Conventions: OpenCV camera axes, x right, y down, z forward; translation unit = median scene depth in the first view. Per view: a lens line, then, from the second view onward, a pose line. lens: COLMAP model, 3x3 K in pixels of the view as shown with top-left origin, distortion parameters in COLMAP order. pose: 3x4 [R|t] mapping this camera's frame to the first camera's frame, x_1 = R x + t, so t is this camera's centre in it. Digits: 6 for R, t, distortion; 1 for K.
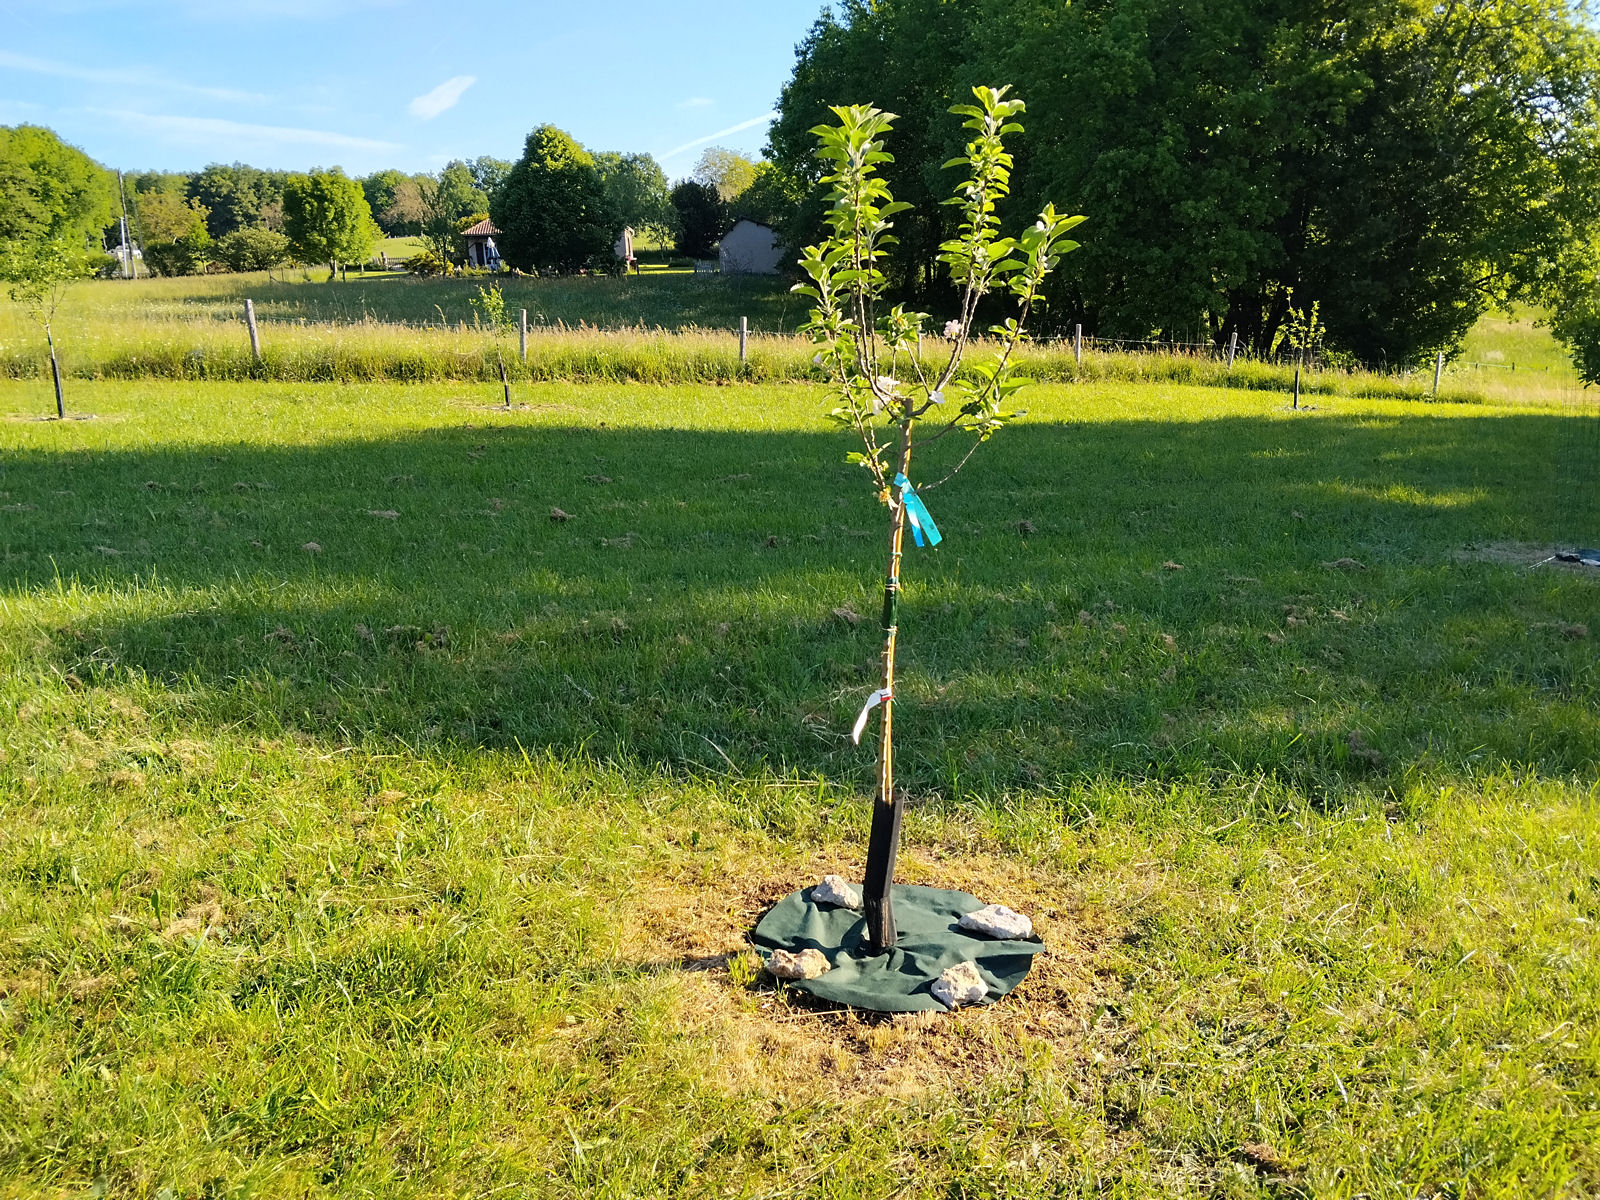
lens RADIAL K [[1364.2, 0, 803.7], [0, 1364.2, 596.3], [0, 0, 1]] dist [0.083044, -0.164545]
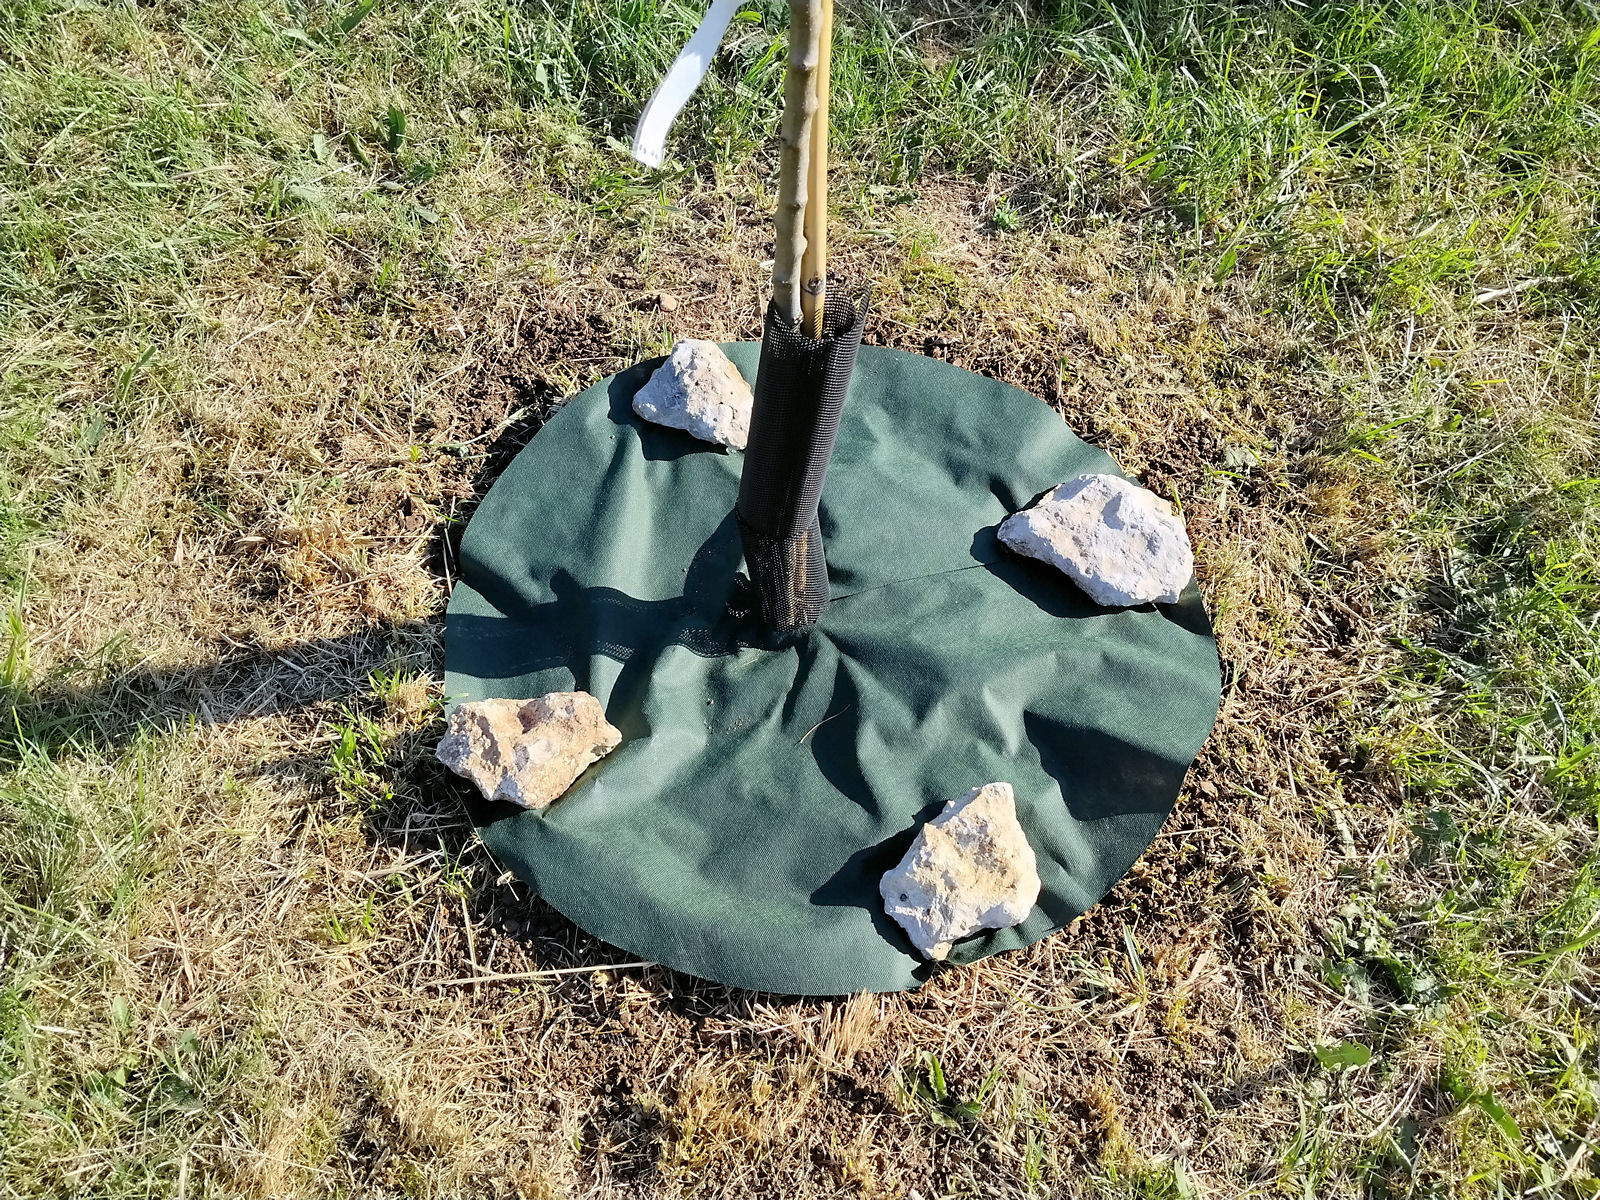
lens RADIAL K [[1364.2, 0, 814.2], [0, 1364.2, 602.7], [0, 0, 1]] dist [0.083044, -0.164545]
pose [[0.997183, 0.074261, -0.010576, 0.067302], [-0.046296, 0.720239, 0.692180, -0.009291], [0.059019, -0.689740, 0.721648, 0.719518]]
